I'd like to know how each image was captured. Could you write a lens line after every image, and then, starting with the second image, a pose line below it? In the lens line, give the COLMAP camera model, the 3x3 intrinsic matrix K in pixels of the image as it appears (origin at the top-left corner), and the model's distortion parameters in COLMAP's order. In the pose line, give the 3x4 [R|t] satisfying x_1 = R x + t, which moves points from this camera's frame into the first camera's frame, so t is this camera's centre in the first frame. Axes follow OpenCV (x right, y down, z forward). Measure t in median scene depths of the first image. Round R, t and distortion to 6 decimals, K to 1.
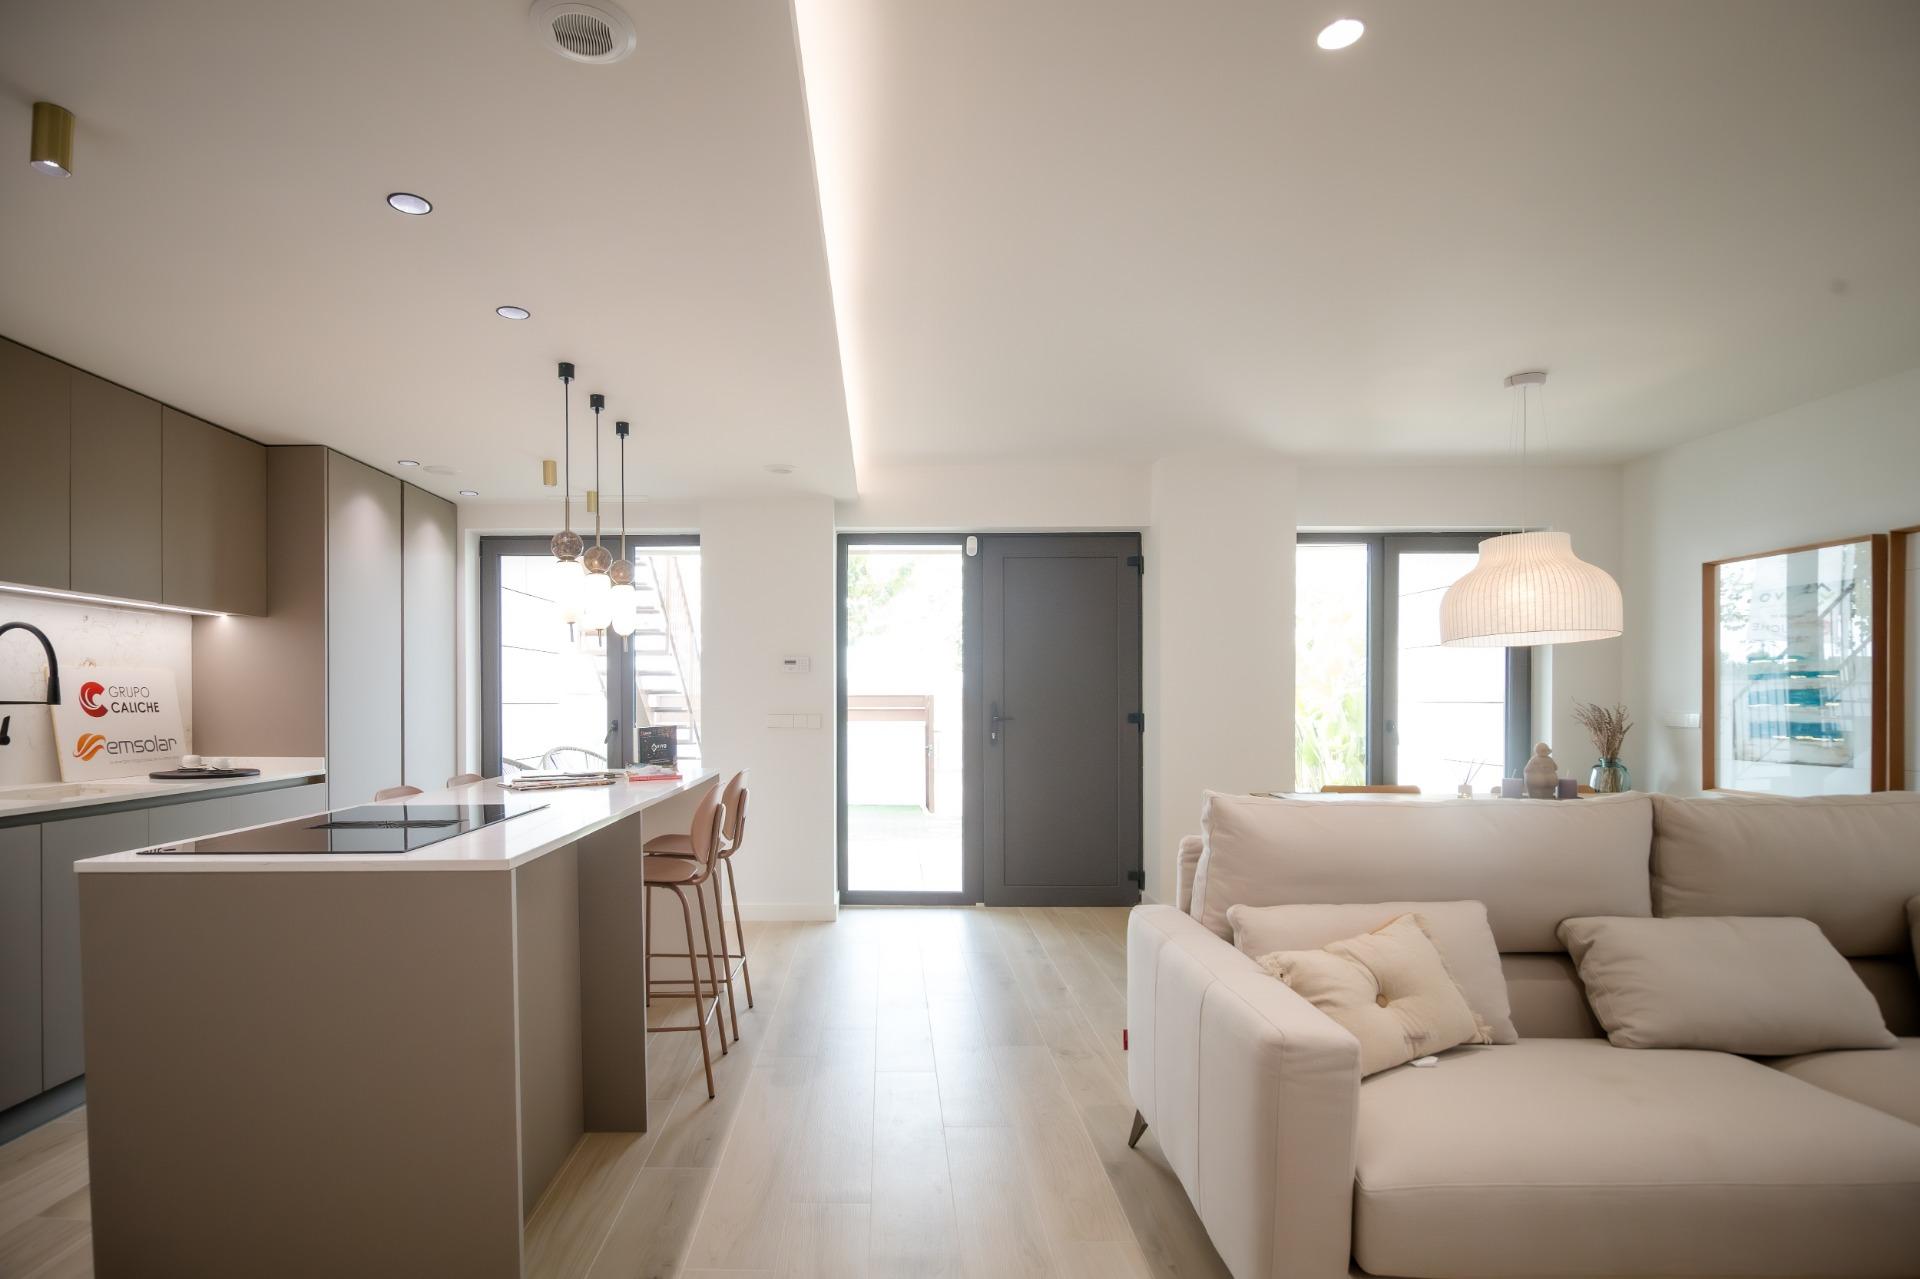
lens RADIAL K [[972.2, 0, 887.0], [0, 972.2, 718.8], [0, 0, 1]] dist [-0.002501, -0.000643]
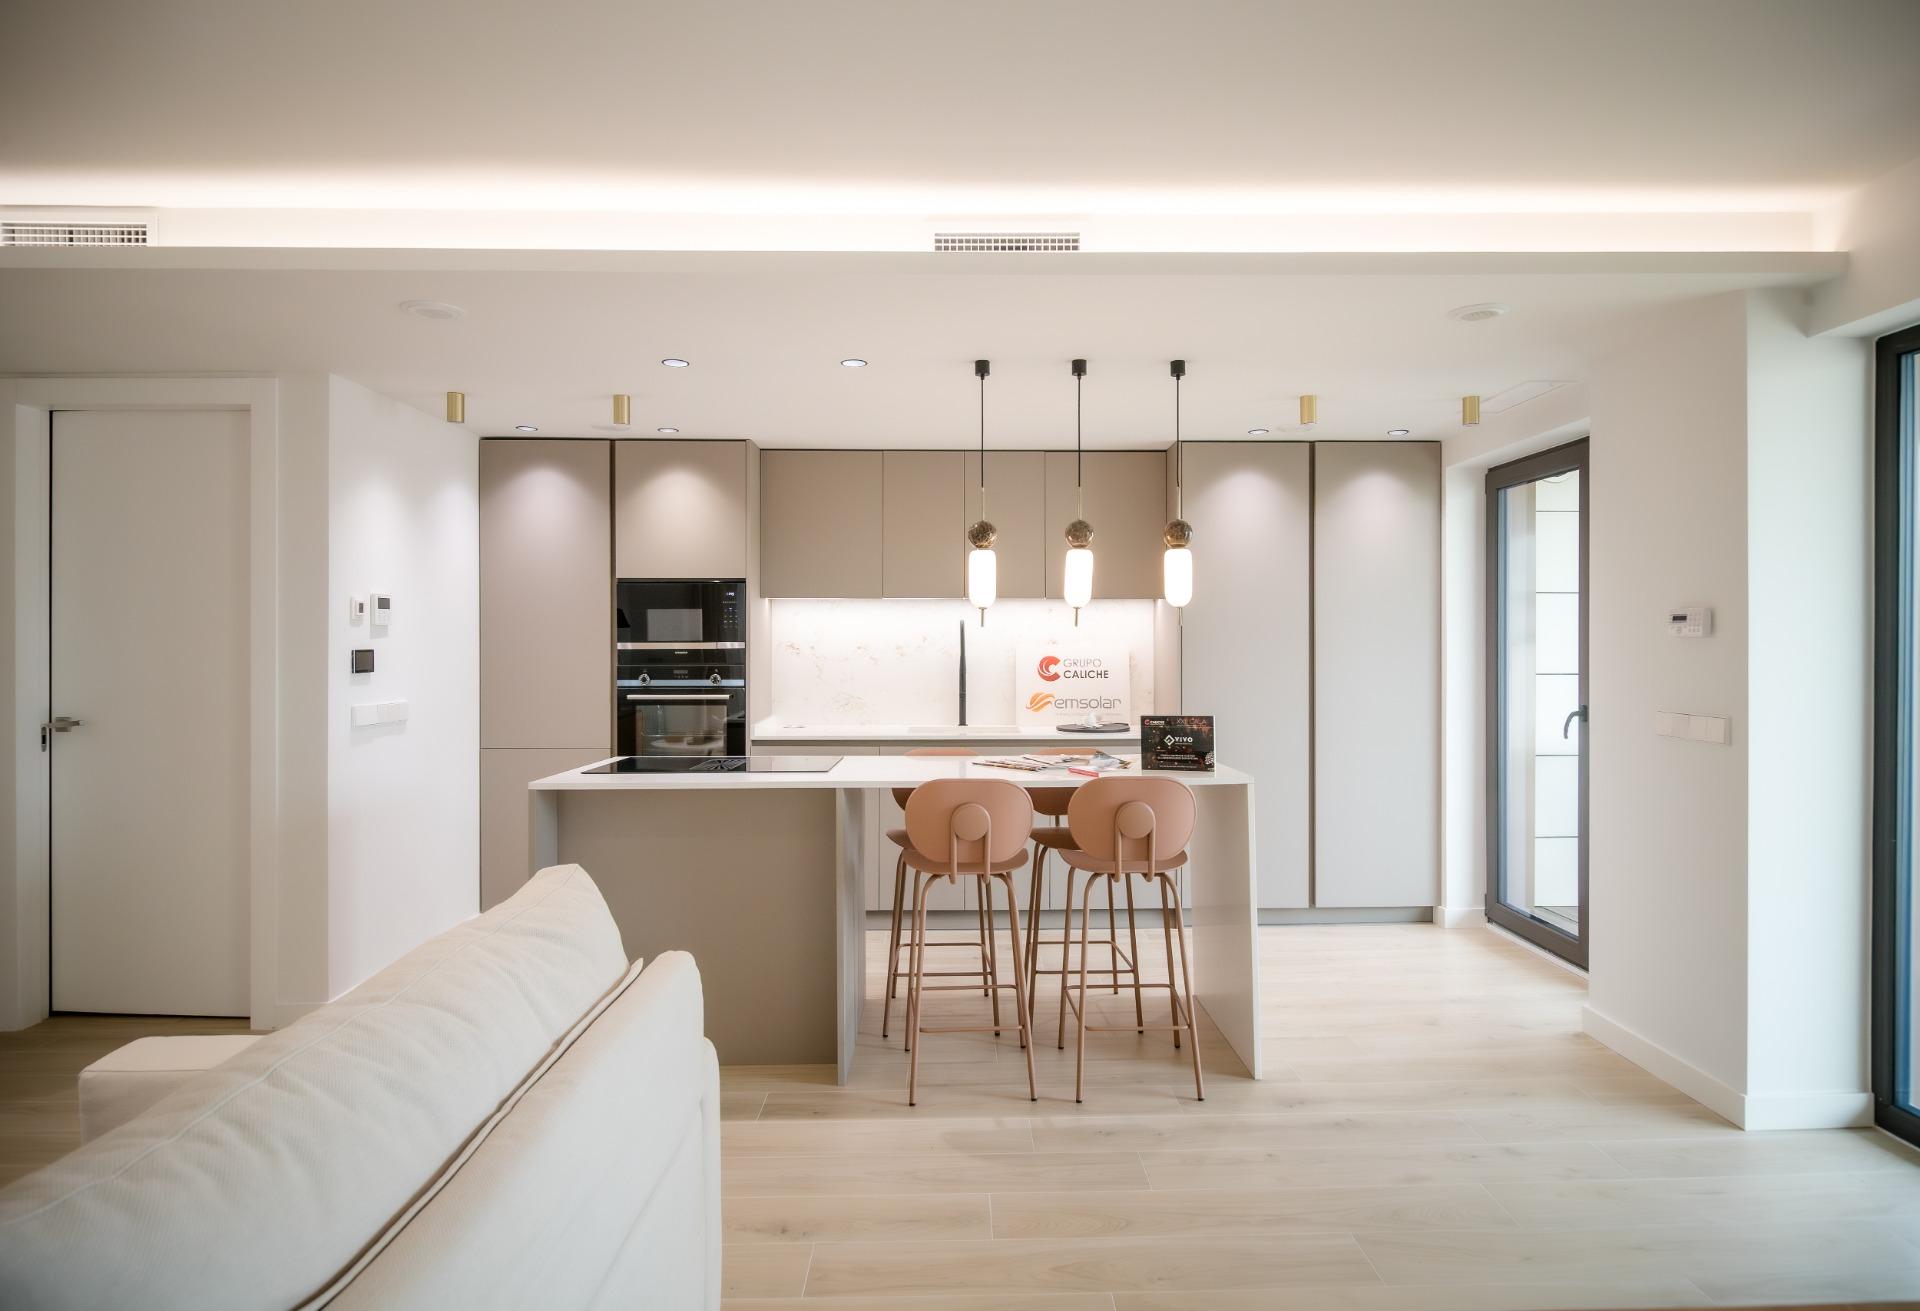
lens RADIAL K [[1032.2, 0, 960.0], [0, 1032.2, 655.5], [0, 0, 1]] dist [-0.001939, -0.000247]
pose [[0.016537, 0.011195, -0.999801, 0.627976], [-0.017242, 0.999792, 0.010910, -0.049168], [0.999715, 0.017058, 0.016727, 0.784667]]
